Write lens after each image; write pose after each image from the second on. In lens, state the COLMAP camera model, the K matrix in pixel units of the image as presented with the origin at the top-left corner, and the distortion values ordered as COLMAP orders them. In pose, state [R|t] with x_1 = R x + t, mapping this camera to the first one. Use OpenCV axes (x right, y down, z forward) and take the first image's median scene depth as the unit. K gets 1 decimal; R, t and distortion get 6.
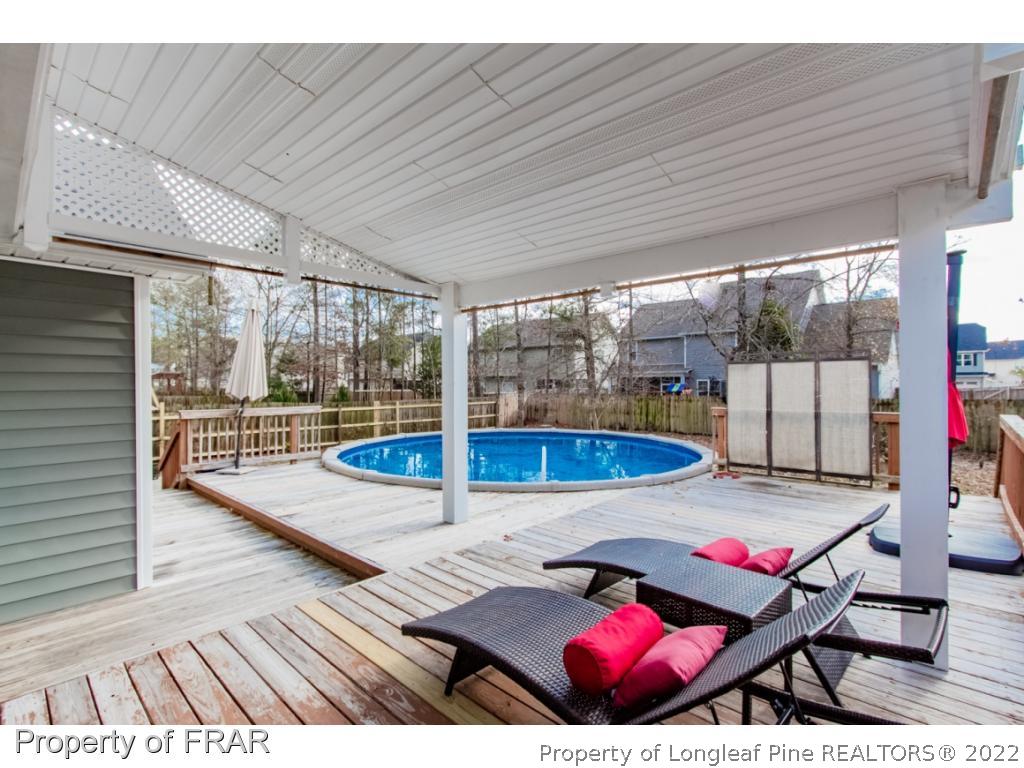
lens RADIAL K [[475.0, 0, 536.6], [0, 475.0, 381.4], [0, 0, 1]] dist [-0.001887, -0.000296]
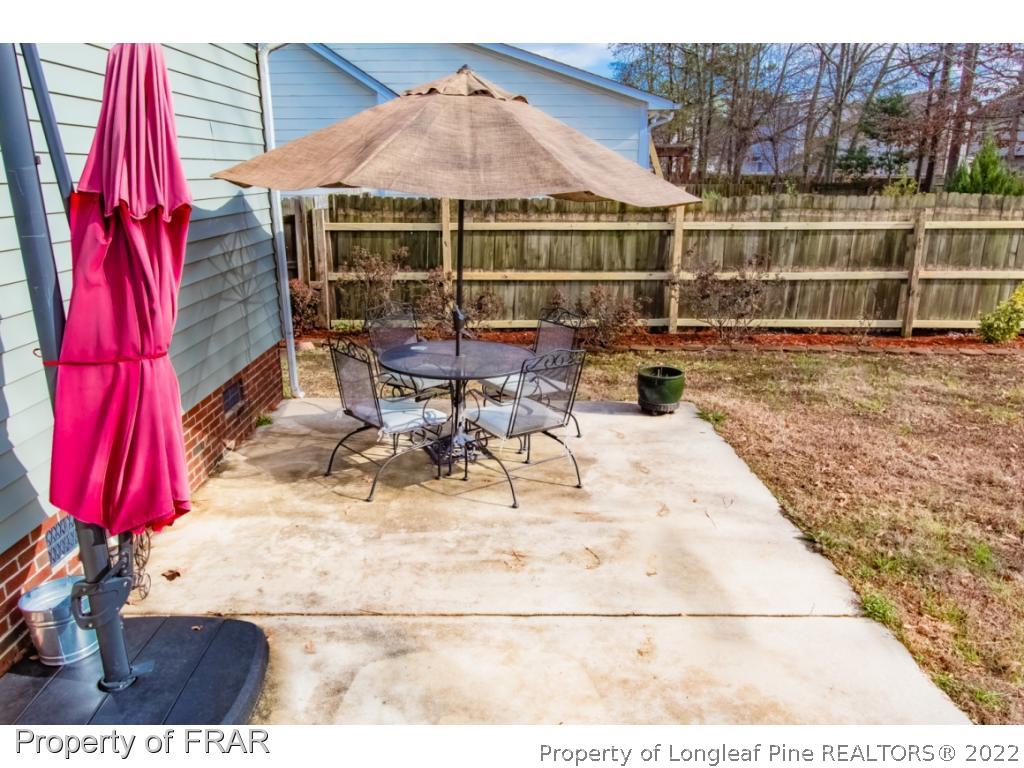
lens RADIAL K [[721.7, 0, 512.0], [0, 721.7, 384.0], [0, 0, 1]] dist [-0.000890, 0.000190]
pose [[0.660002, 0.200507, -0.724013, -0.206377], [0.007086, 0.962022, 0.272880, 0.019339], [0.751231, -0.185232, 0.633515, 0.240507]]
